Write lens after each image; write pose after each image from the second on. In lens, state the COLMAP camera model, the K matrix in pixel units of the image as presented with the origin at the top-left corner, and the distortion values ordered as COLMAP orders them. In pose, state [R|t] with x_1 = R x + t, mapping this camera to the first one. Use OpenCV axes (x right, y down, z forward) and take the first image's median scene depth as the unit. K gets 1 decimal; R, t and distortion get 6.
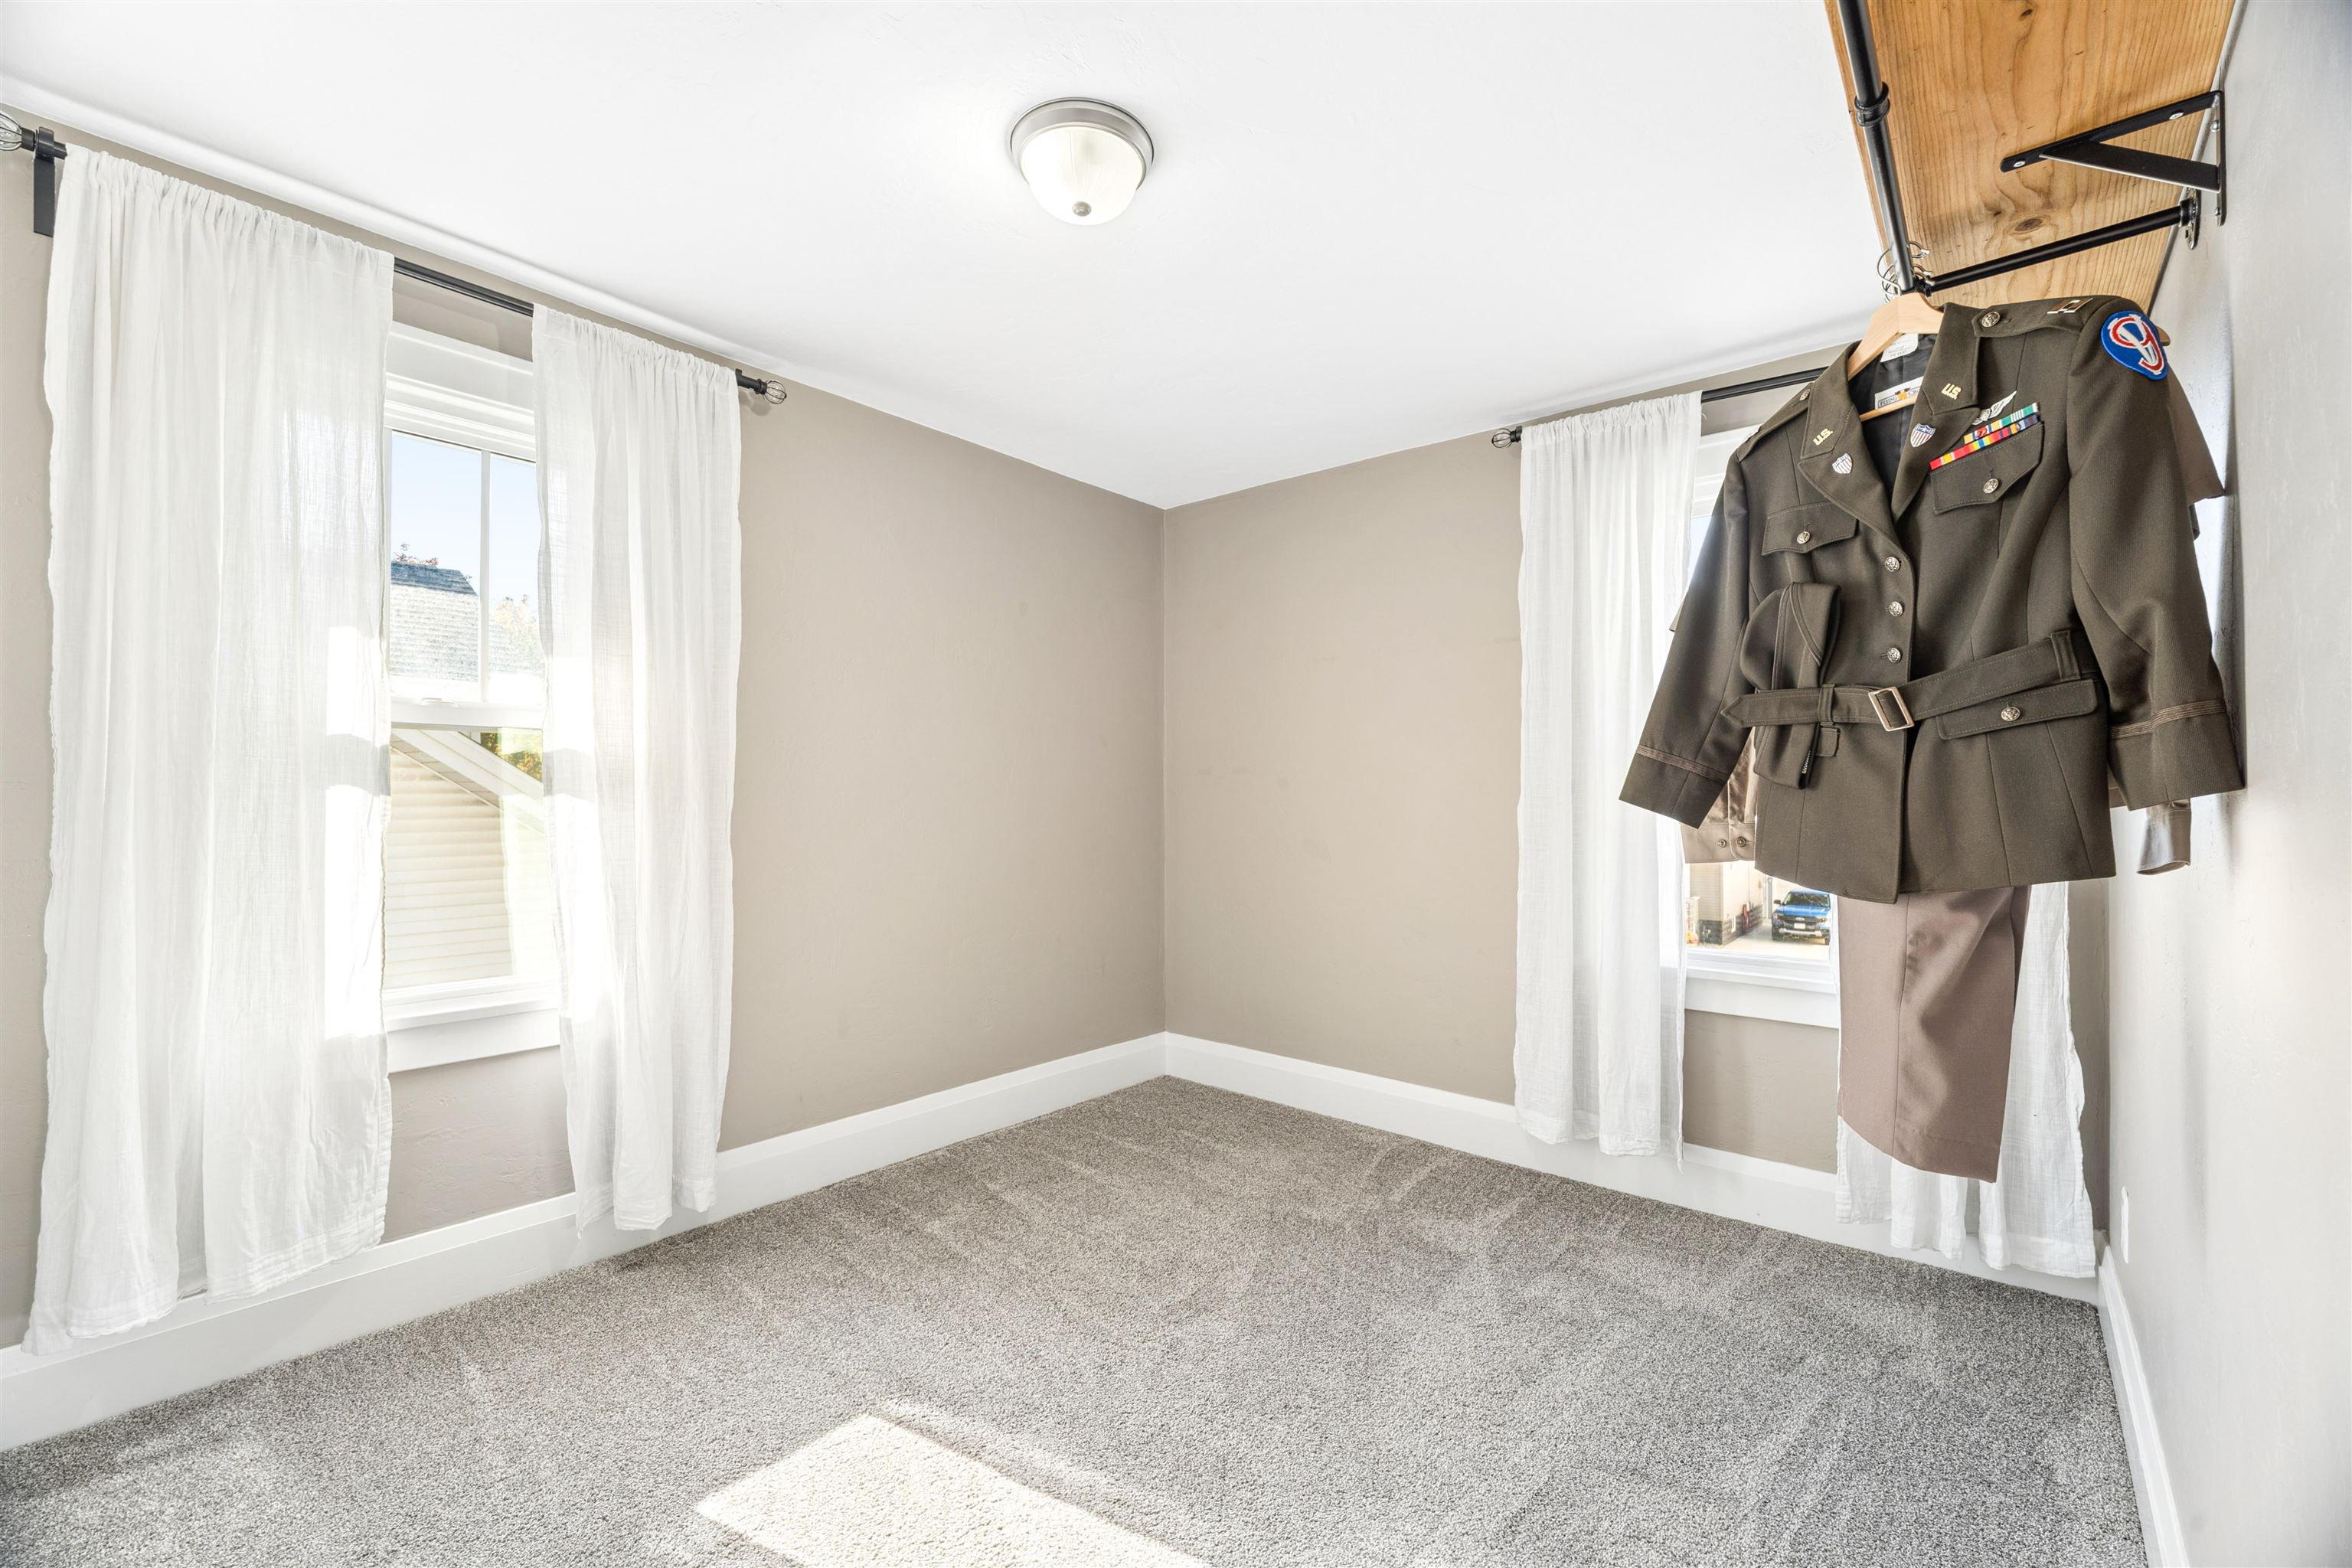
lens RADIAL K [[986.1, 0, 1166.6], [0, 986.1, 799.0], [0, 0, 1]] dist [-0.000642, -0.000375]
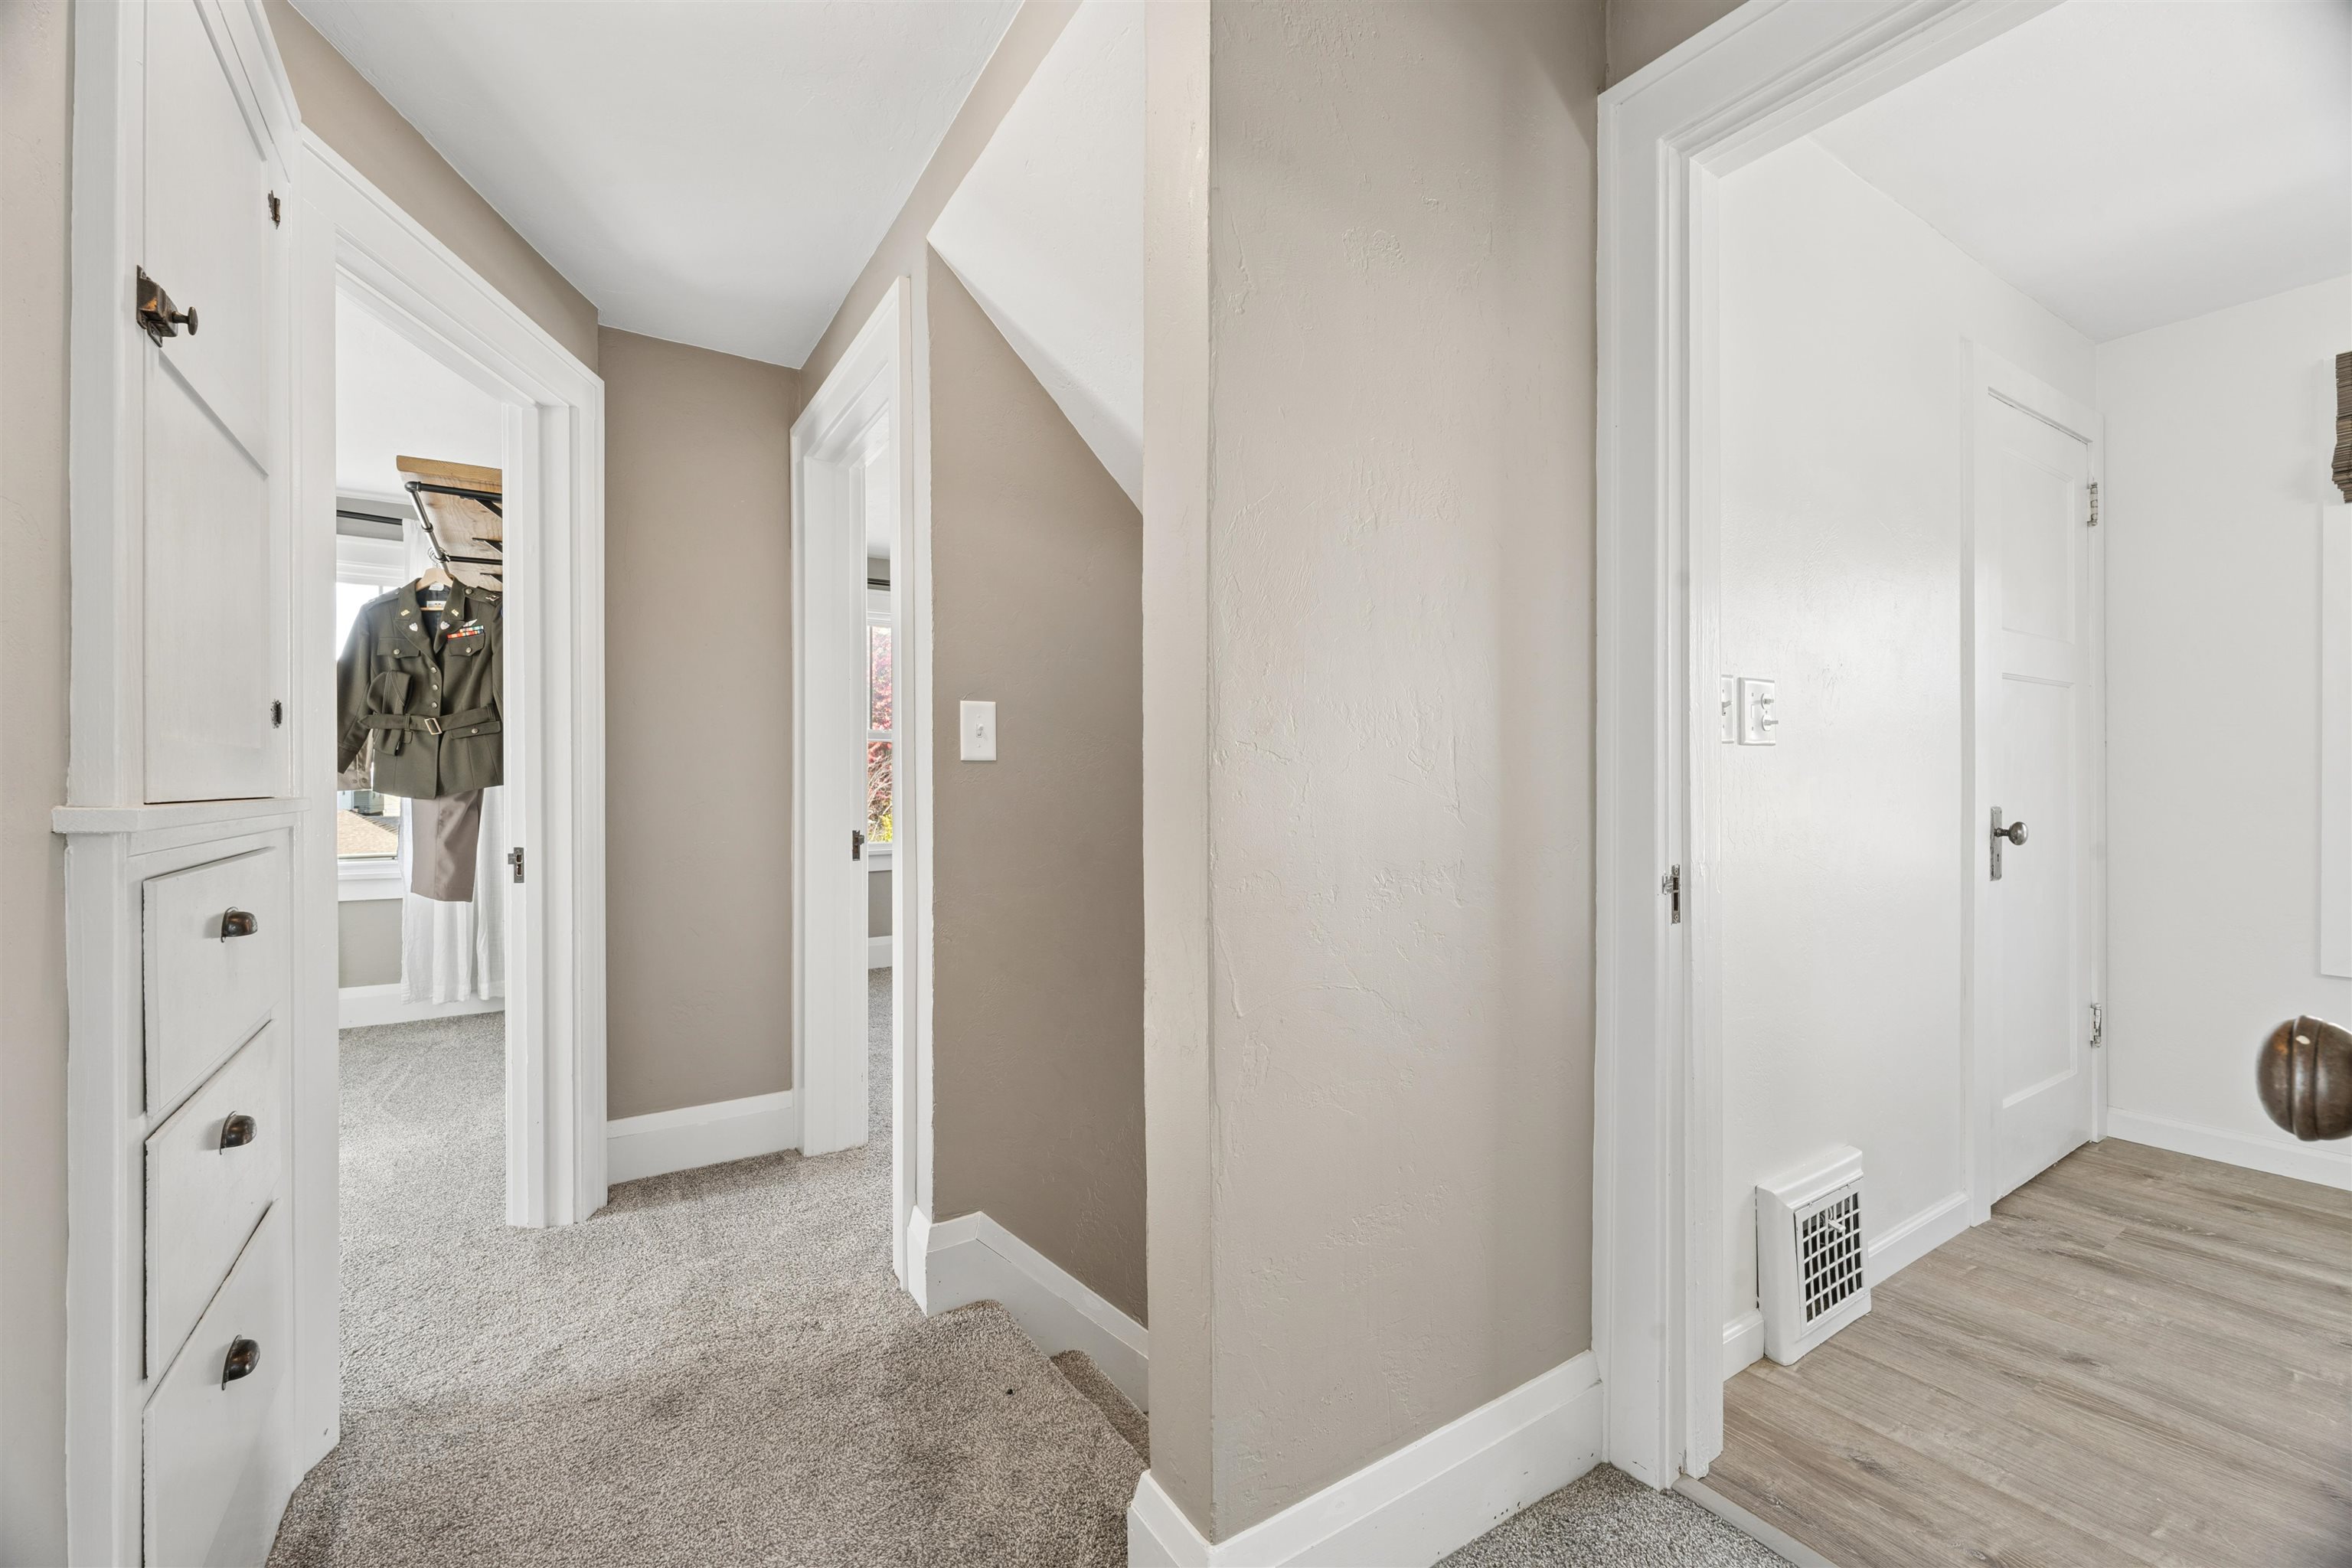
lens RADIAL K [[982.7, 0, 1159.8], [0, 982.7, 776.2], [0, 0, 1]] dist [0.002588, 0.000560]
pose [[0.294241, 0.000611, 0.955731, -1.168180], [0.001806, 0.999998, -0.001195, 0.047958], [-0.955730, 0.002078, 0.294239, -1.576285]]
